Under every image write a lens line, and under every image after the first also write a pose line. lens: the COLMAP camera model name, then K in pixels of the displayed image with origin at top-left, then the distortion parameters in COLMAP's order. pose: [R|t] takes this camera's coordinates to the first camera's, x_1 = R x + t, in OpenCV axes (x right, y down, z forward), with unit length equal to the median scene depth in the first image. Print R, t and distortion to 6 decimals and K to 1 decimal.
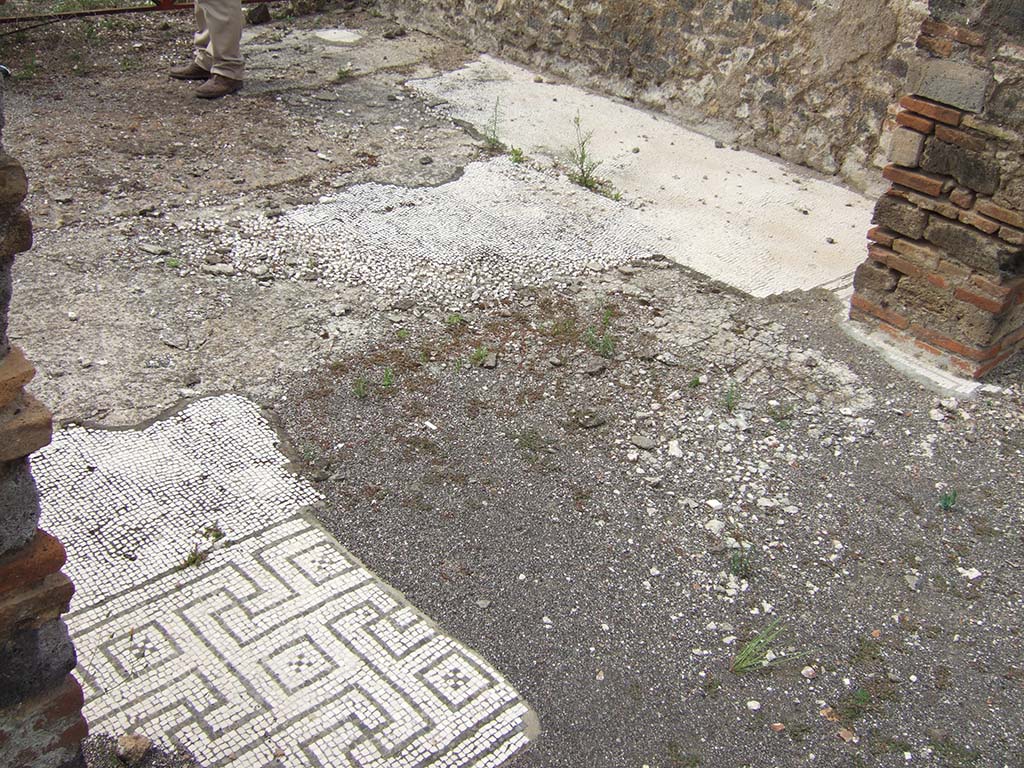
lens RADIAL K [[1084.8, 0, 512.0], [0, 1084.8, 384.0], [0, 0, 1]] dist [-0.060425, 0.025654]
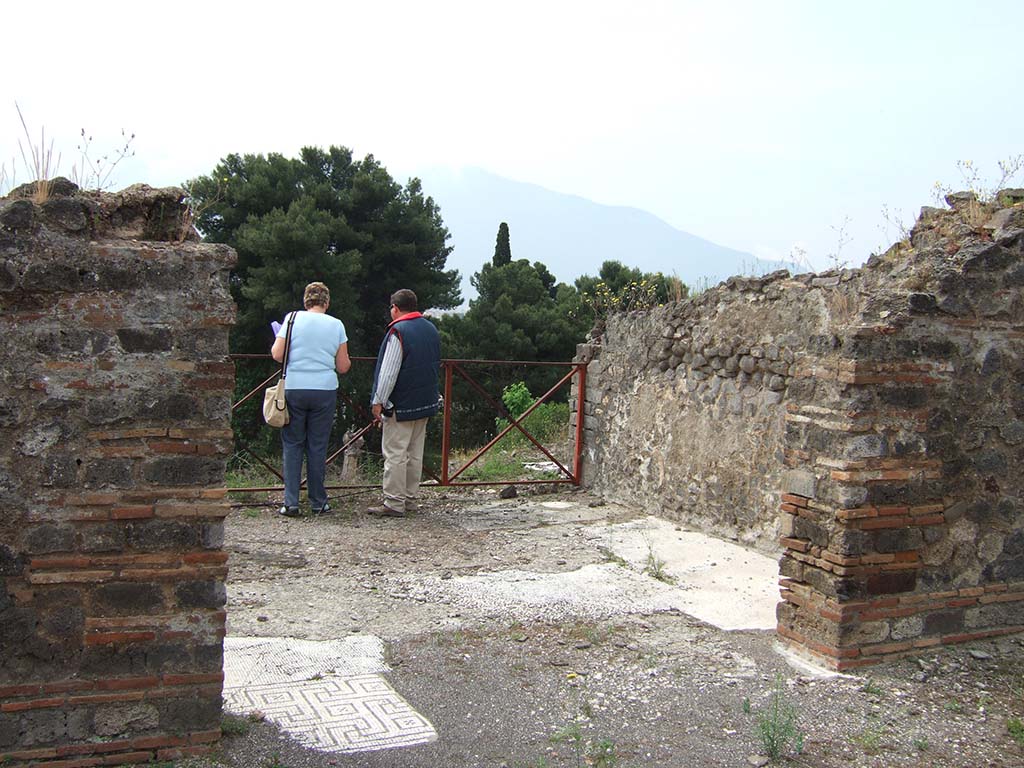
lens RADIAL K [[1084.8, 0, 512.0], [0, 1084.8, 384.0], [0, 0, 1]] dist [-0.060425, 0.025654]
pose [[0.942798, -0.041869, -0.330724, 0.771517], [-0.118310, 0.885479, -0.449367, 0.554027], [0.311664, 0.462790, 0.829874, -0.862331]]
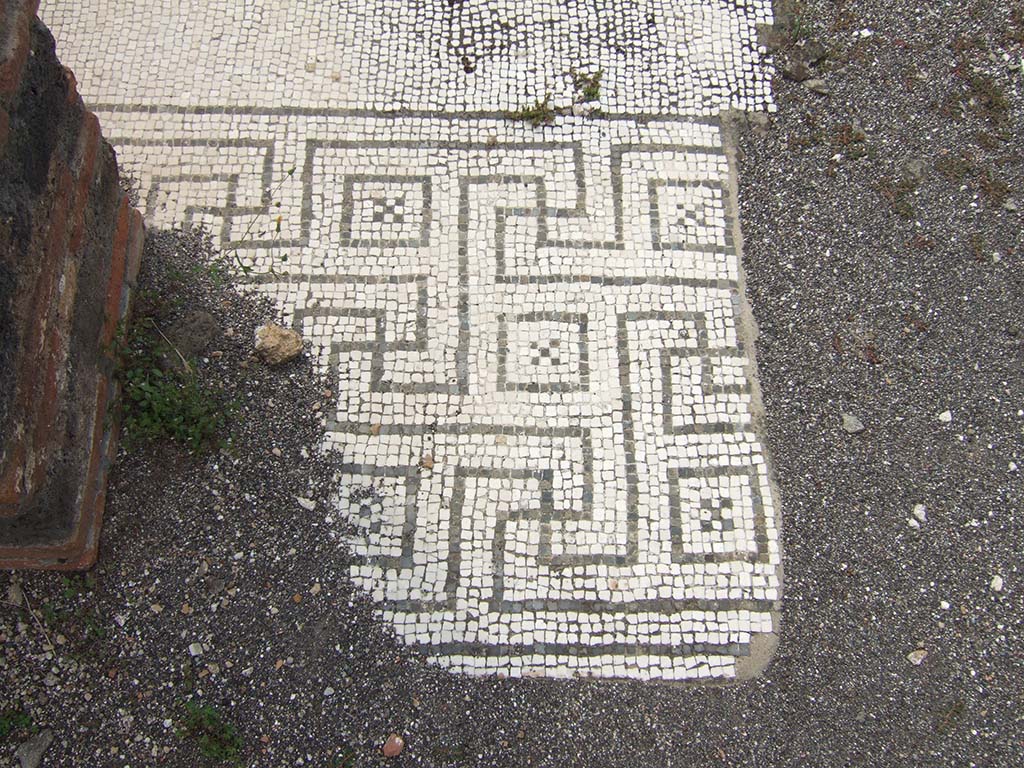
lens RADIAL K [[1084.8, 0, 512.0], [0, 1084.8, 384.0], [0, 0, 1]] dist [-0.060425, 0.025654]
pose [[0.718211, 0.601477, -0.349855, 0.035170], [-0.319581, 0.731760, 0.601993, -0.118825], [0.618095, -0.320551, 0.717778, 0.451021]]
